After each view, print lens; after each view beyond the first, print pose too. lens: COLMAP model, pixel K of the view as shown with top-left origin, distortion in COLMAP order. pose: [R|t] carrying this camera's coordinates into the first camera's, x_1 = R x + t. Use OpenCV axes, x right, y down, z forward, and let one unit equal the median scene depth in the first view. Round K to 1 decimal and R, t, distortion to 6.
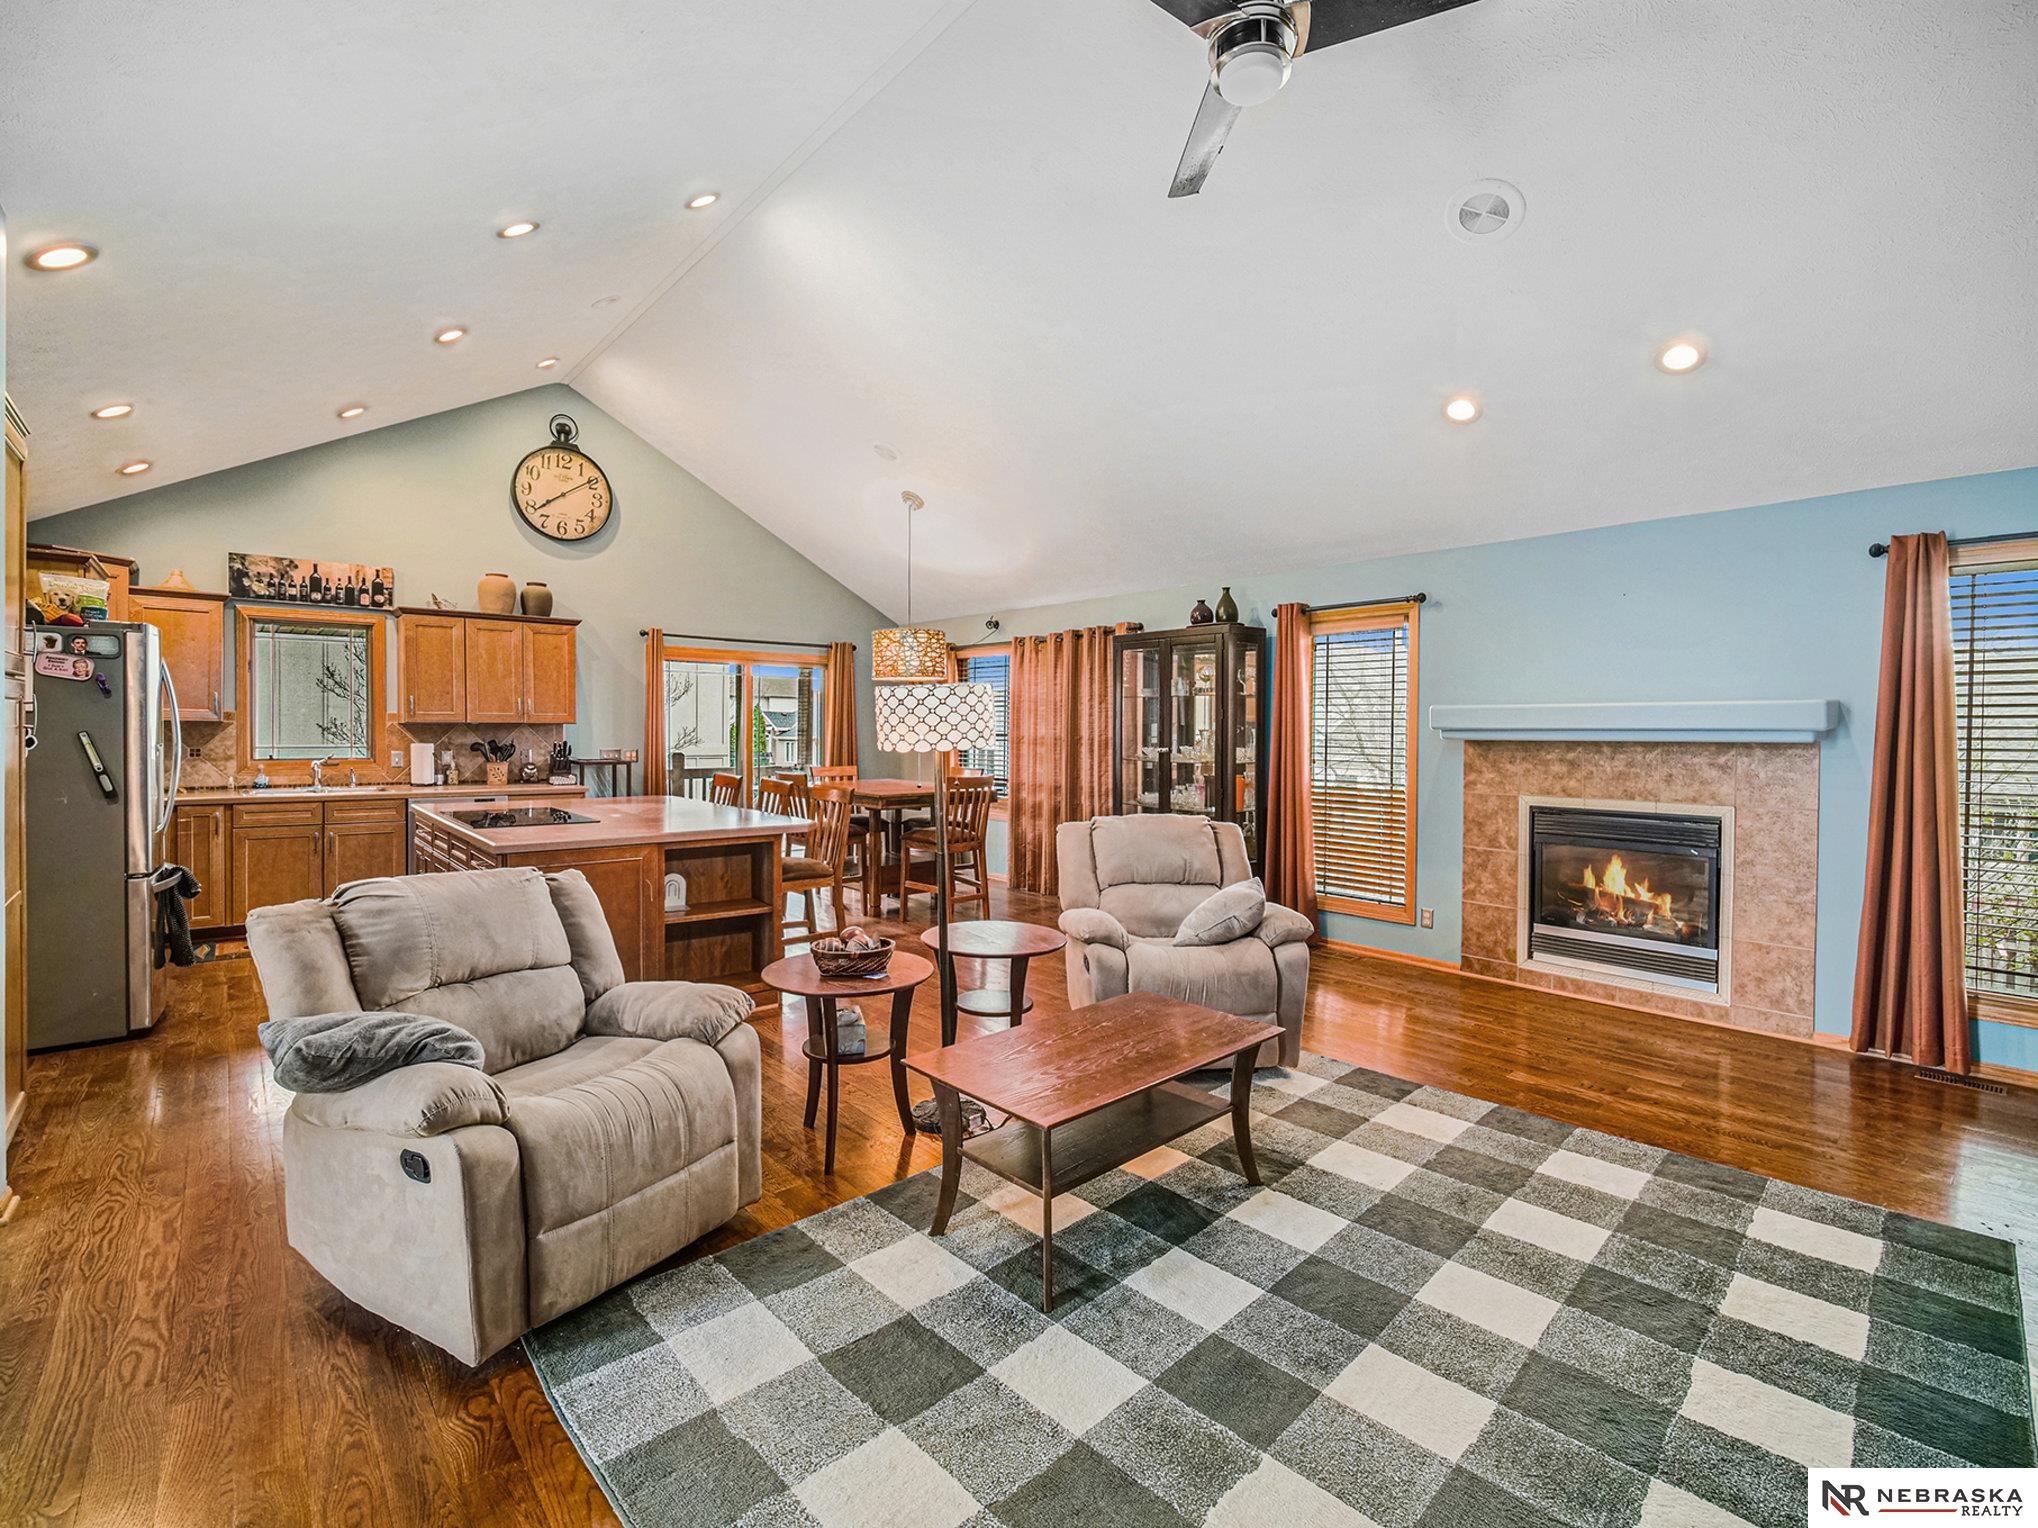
lens RADIAL K [[929.8, 0, 1016.7], [0, 929.8, 767.6], [0, 0, 1]] dist [-0.007250, 0.000062]
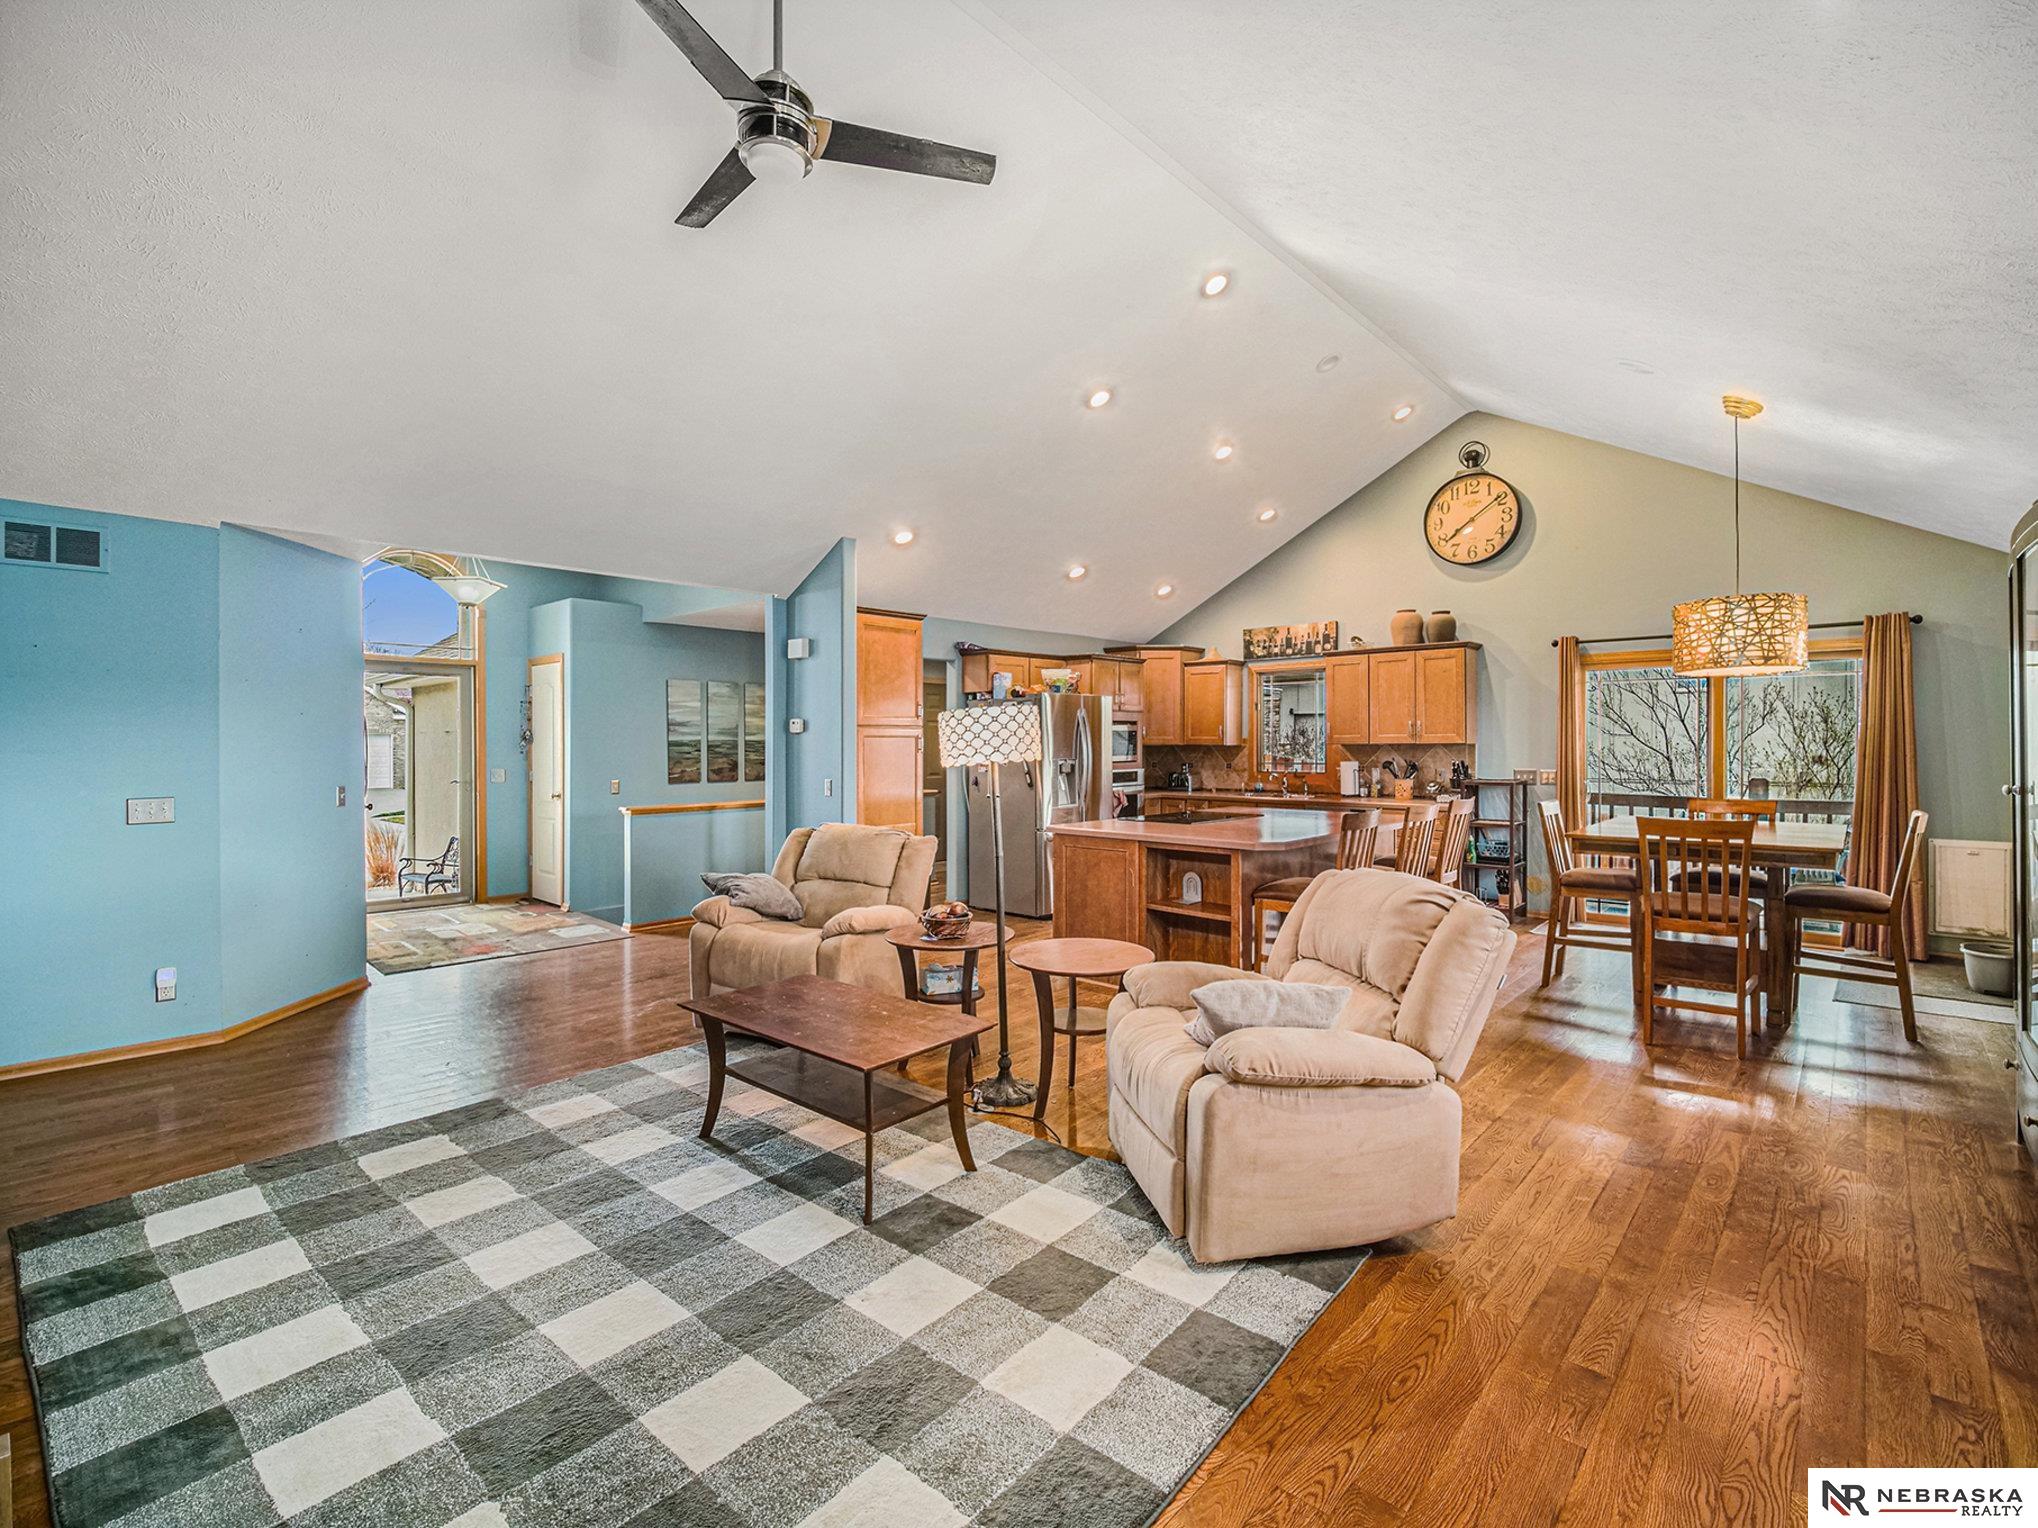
lens RADIAL K [[925.1, 0, 1003.9], [0, 925.1, 754.6], [0, 0, 1]] dist [-0.012218, 0.000089]
pose [[0.091585, 0.000578, -0.995797, 0.553597], [-0.040631, 0.999169, -0.003157, -0.013687], [0.994968, 0.040749, 0.091533, 0.473531]]
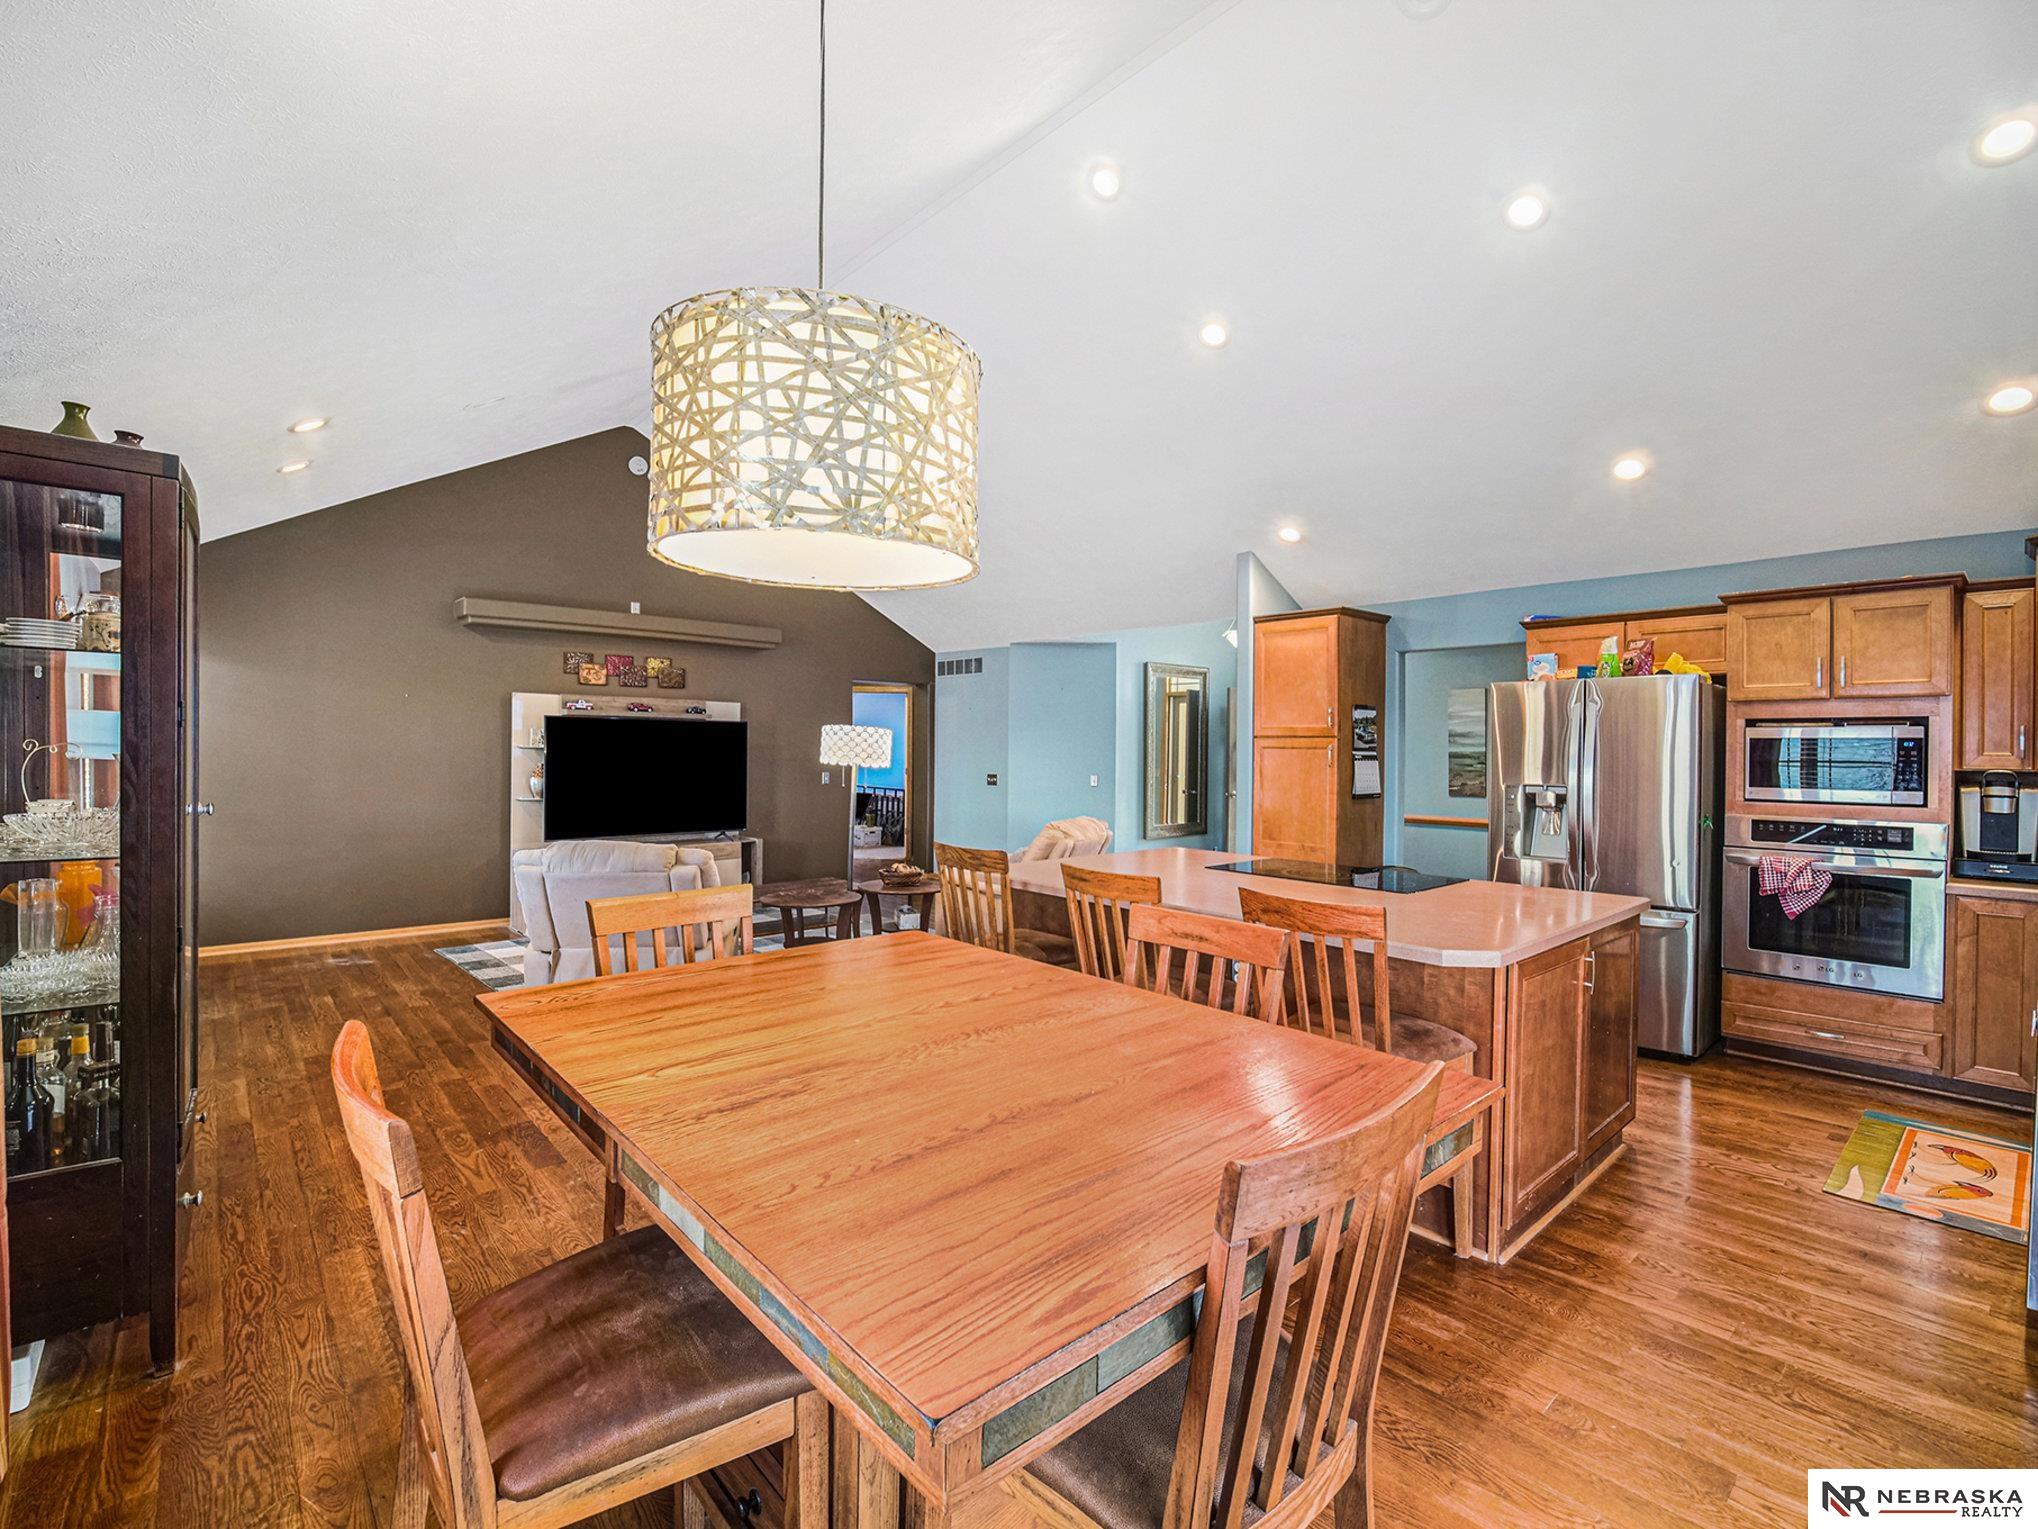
lens RADIAL K [[929.8, 0, 1016.7], [0, 929.8, 768.1], [0, 0, 1]] dist [-0.007250, 0.000062]
pose [[-0.999722, -0.020903, -0.010870, -0.186181], [-0.021590, 0.997487, 0.067482, -0.070504], [0.009432, 0.067698, -0.997661, 1.408533]]
